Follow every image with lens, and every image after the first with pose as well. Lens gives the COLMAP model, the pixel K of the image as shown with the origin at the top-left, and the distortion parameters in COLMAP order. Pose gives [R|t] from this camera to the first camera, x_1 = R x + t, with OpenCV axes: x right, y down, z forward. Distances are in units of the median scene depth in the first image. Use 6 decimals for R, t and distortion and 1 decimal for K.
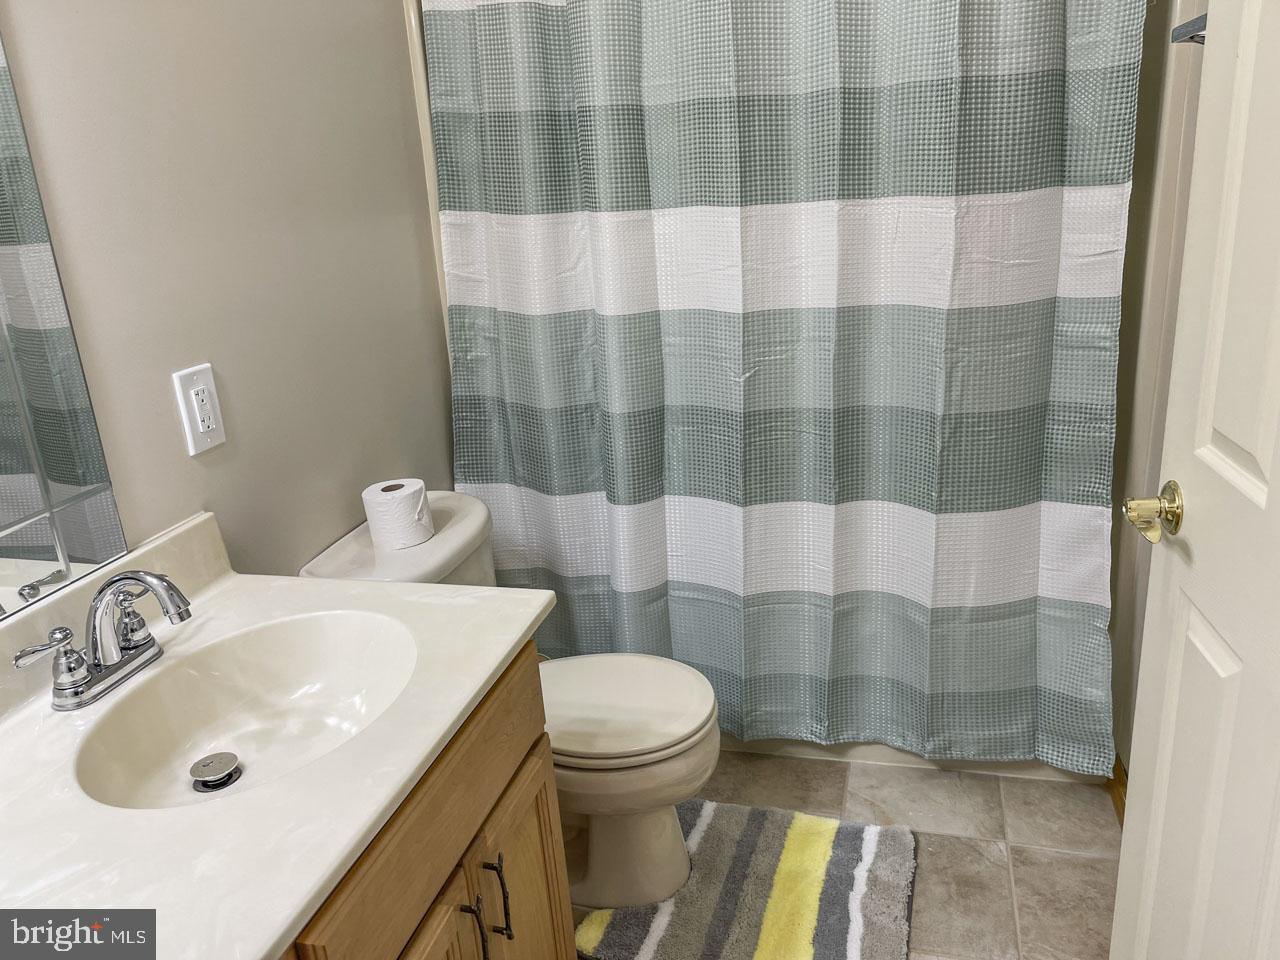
lens RADIAL K [[976.5, 0, 640.0], [0, 976.5, 480.0], [0, 0, 1]] dist [-0.050707, 0.070736]
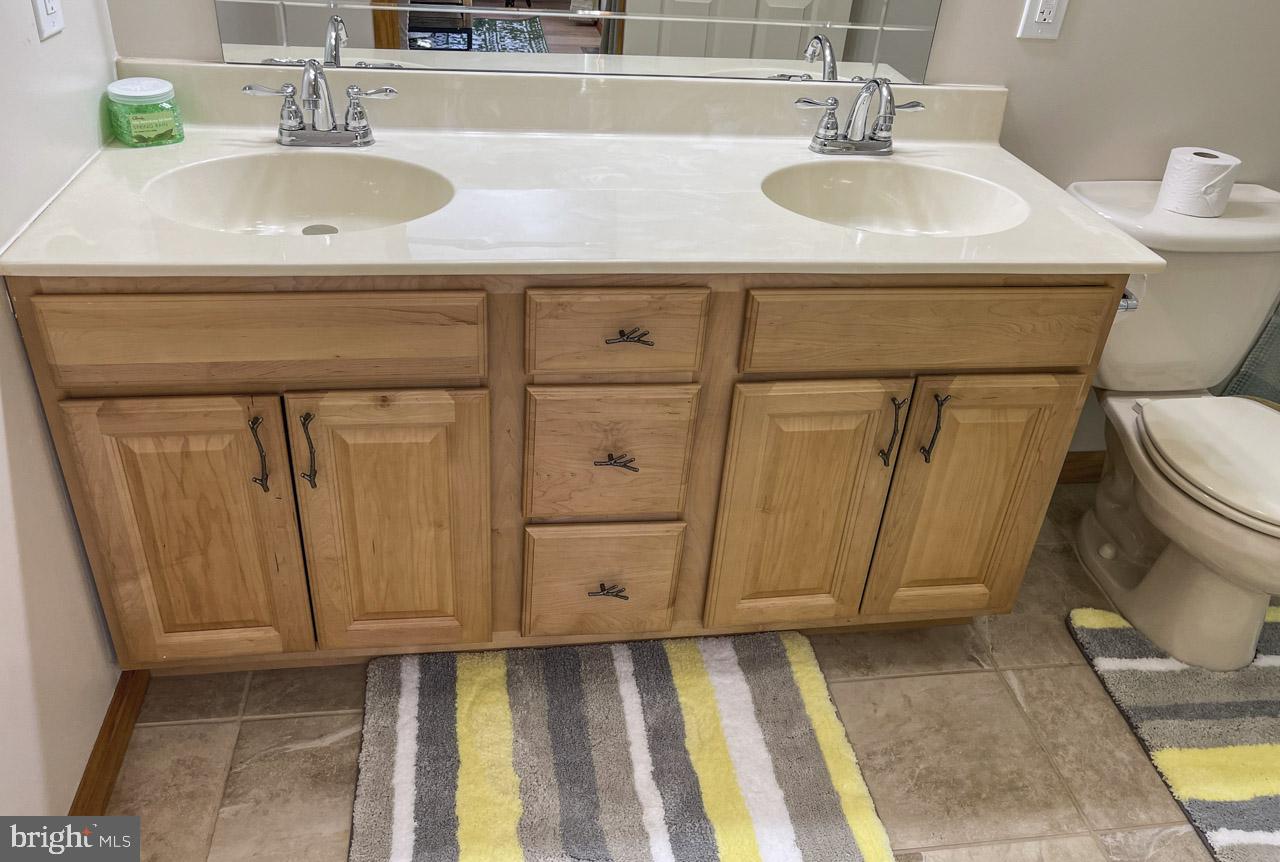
lens RADIAL K [[985.9, 0, 638.5], [0, 985.9, 363.9], [0, 0, 1]] dist [0.003585, 0.007573]
pose [[0.390590, 0.545880, -0.741252, 0.488692], [-0.377761, 0.829339, 0.411695, -0.014901], [0.839486, 0.119212, 0.530144, -0.008354]]
